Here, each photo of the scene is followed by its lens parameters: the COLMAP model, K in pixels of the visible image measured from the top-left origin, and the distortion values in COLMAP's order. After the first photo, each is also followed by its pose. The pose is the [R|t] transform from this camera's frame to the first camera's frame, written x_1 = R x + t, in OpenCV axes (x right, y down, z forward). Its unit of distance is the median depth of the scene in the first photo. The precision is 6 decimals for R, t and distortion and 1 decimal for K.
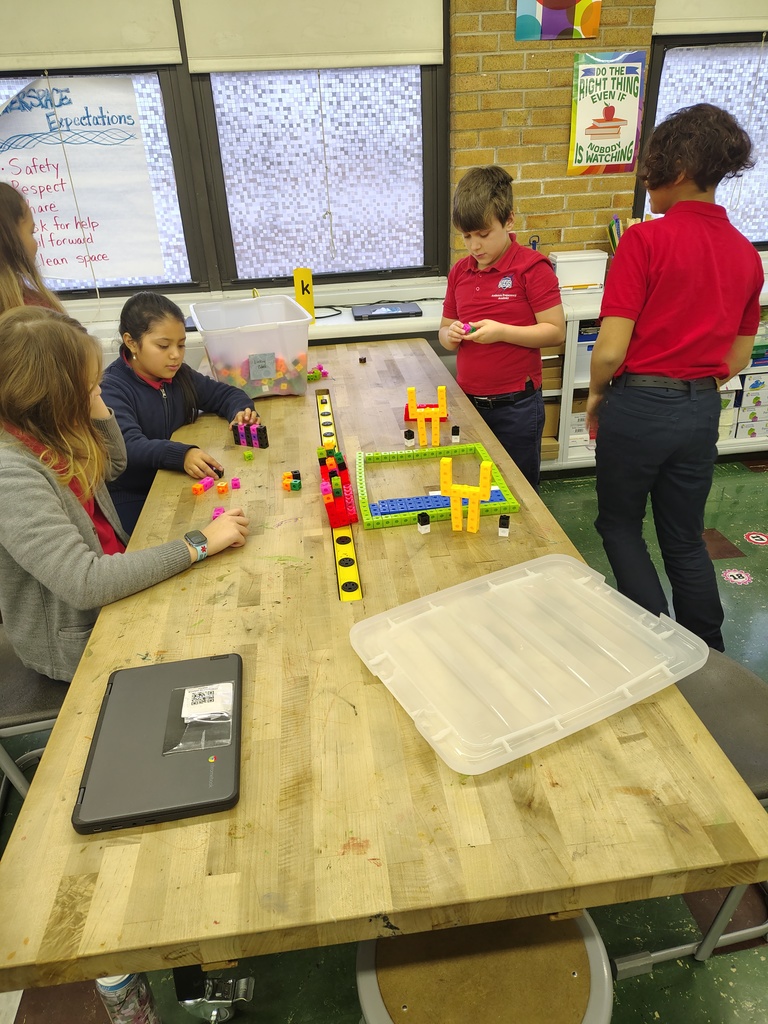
lens RADIAL K [[685.0, 0, 374.2], [0, 685.0, 507.6], [0, 0, 1]] dist [-0.042239, 0.036052]
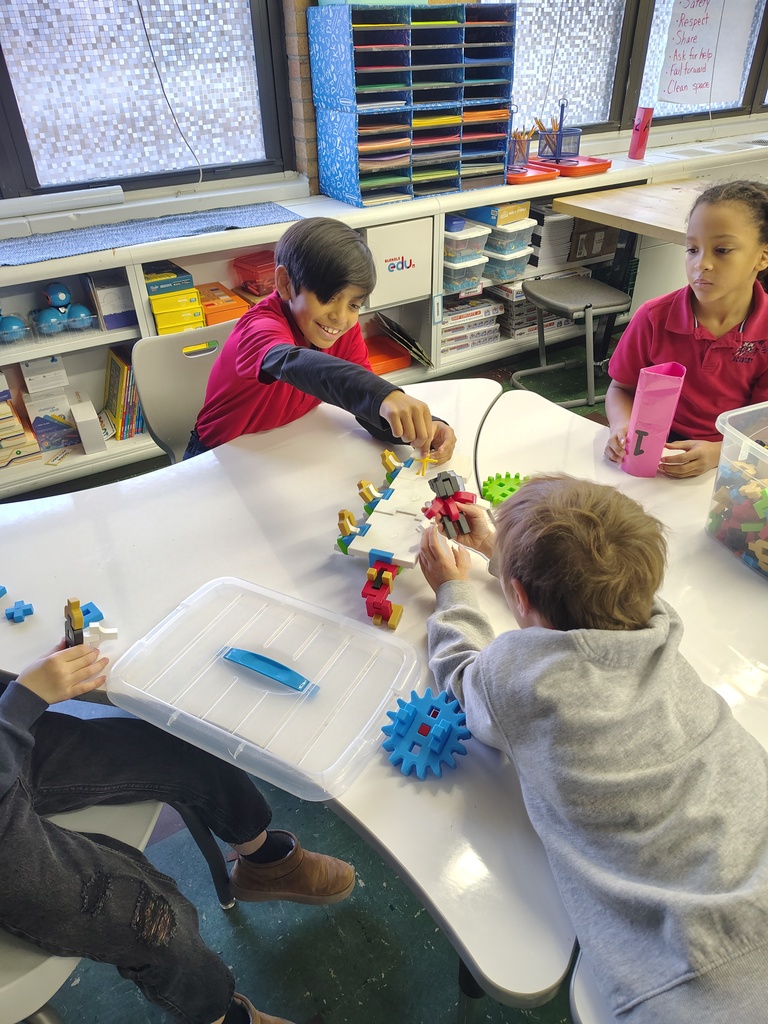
lens RADIAL K [[685.0, 0, 374.2], [0, 685.0, 507.6], [0, 0, 1]] dist [-0.042239, 0.036052]
pose [[0.919705, -0.210706, 0.331278, -1.687568], [0.166190, 0.973396, 0.157737, 0.096316], [-0.355701, -0.090017, 0.930255, -0.005928]]
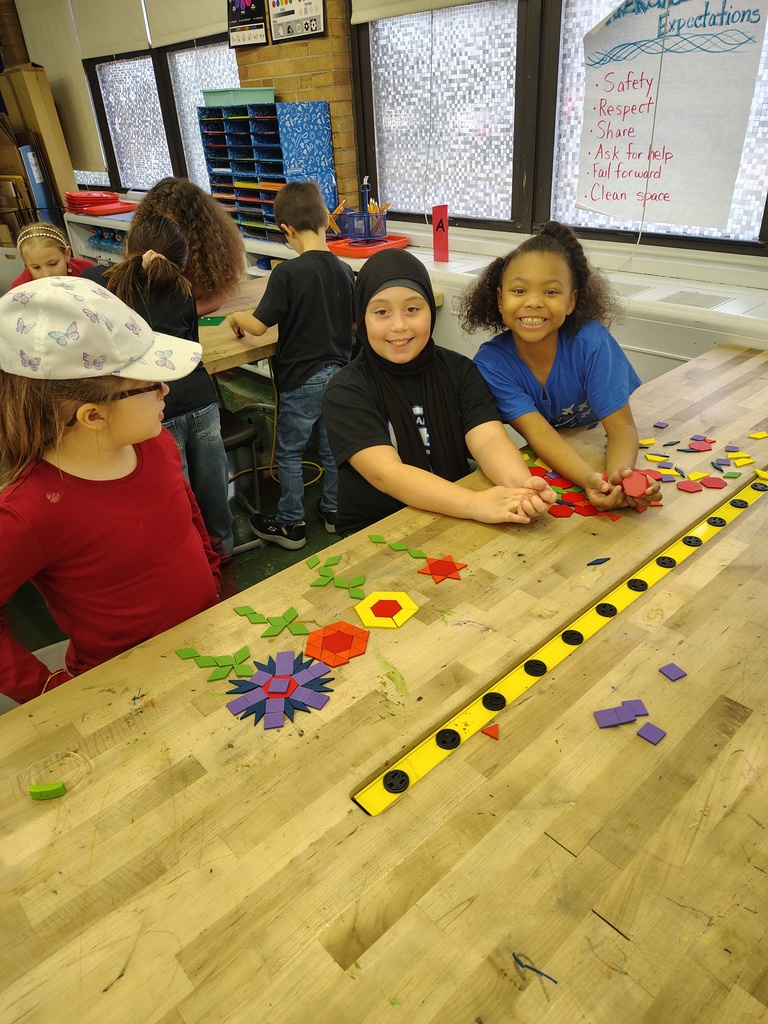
lens RADIAL K [[685.0, 0, 374.2], [0, 685.0, 507.6], [0, 0, 1]] dist [-0.042239, 0.036052]
pose [[0.611692, 0.416856, -0.672357, 0.113588], [-0.351192, 0.904656, 0.241374, -0.108950], [0.708871, 0.088479, 0.699767, 0.216986]]
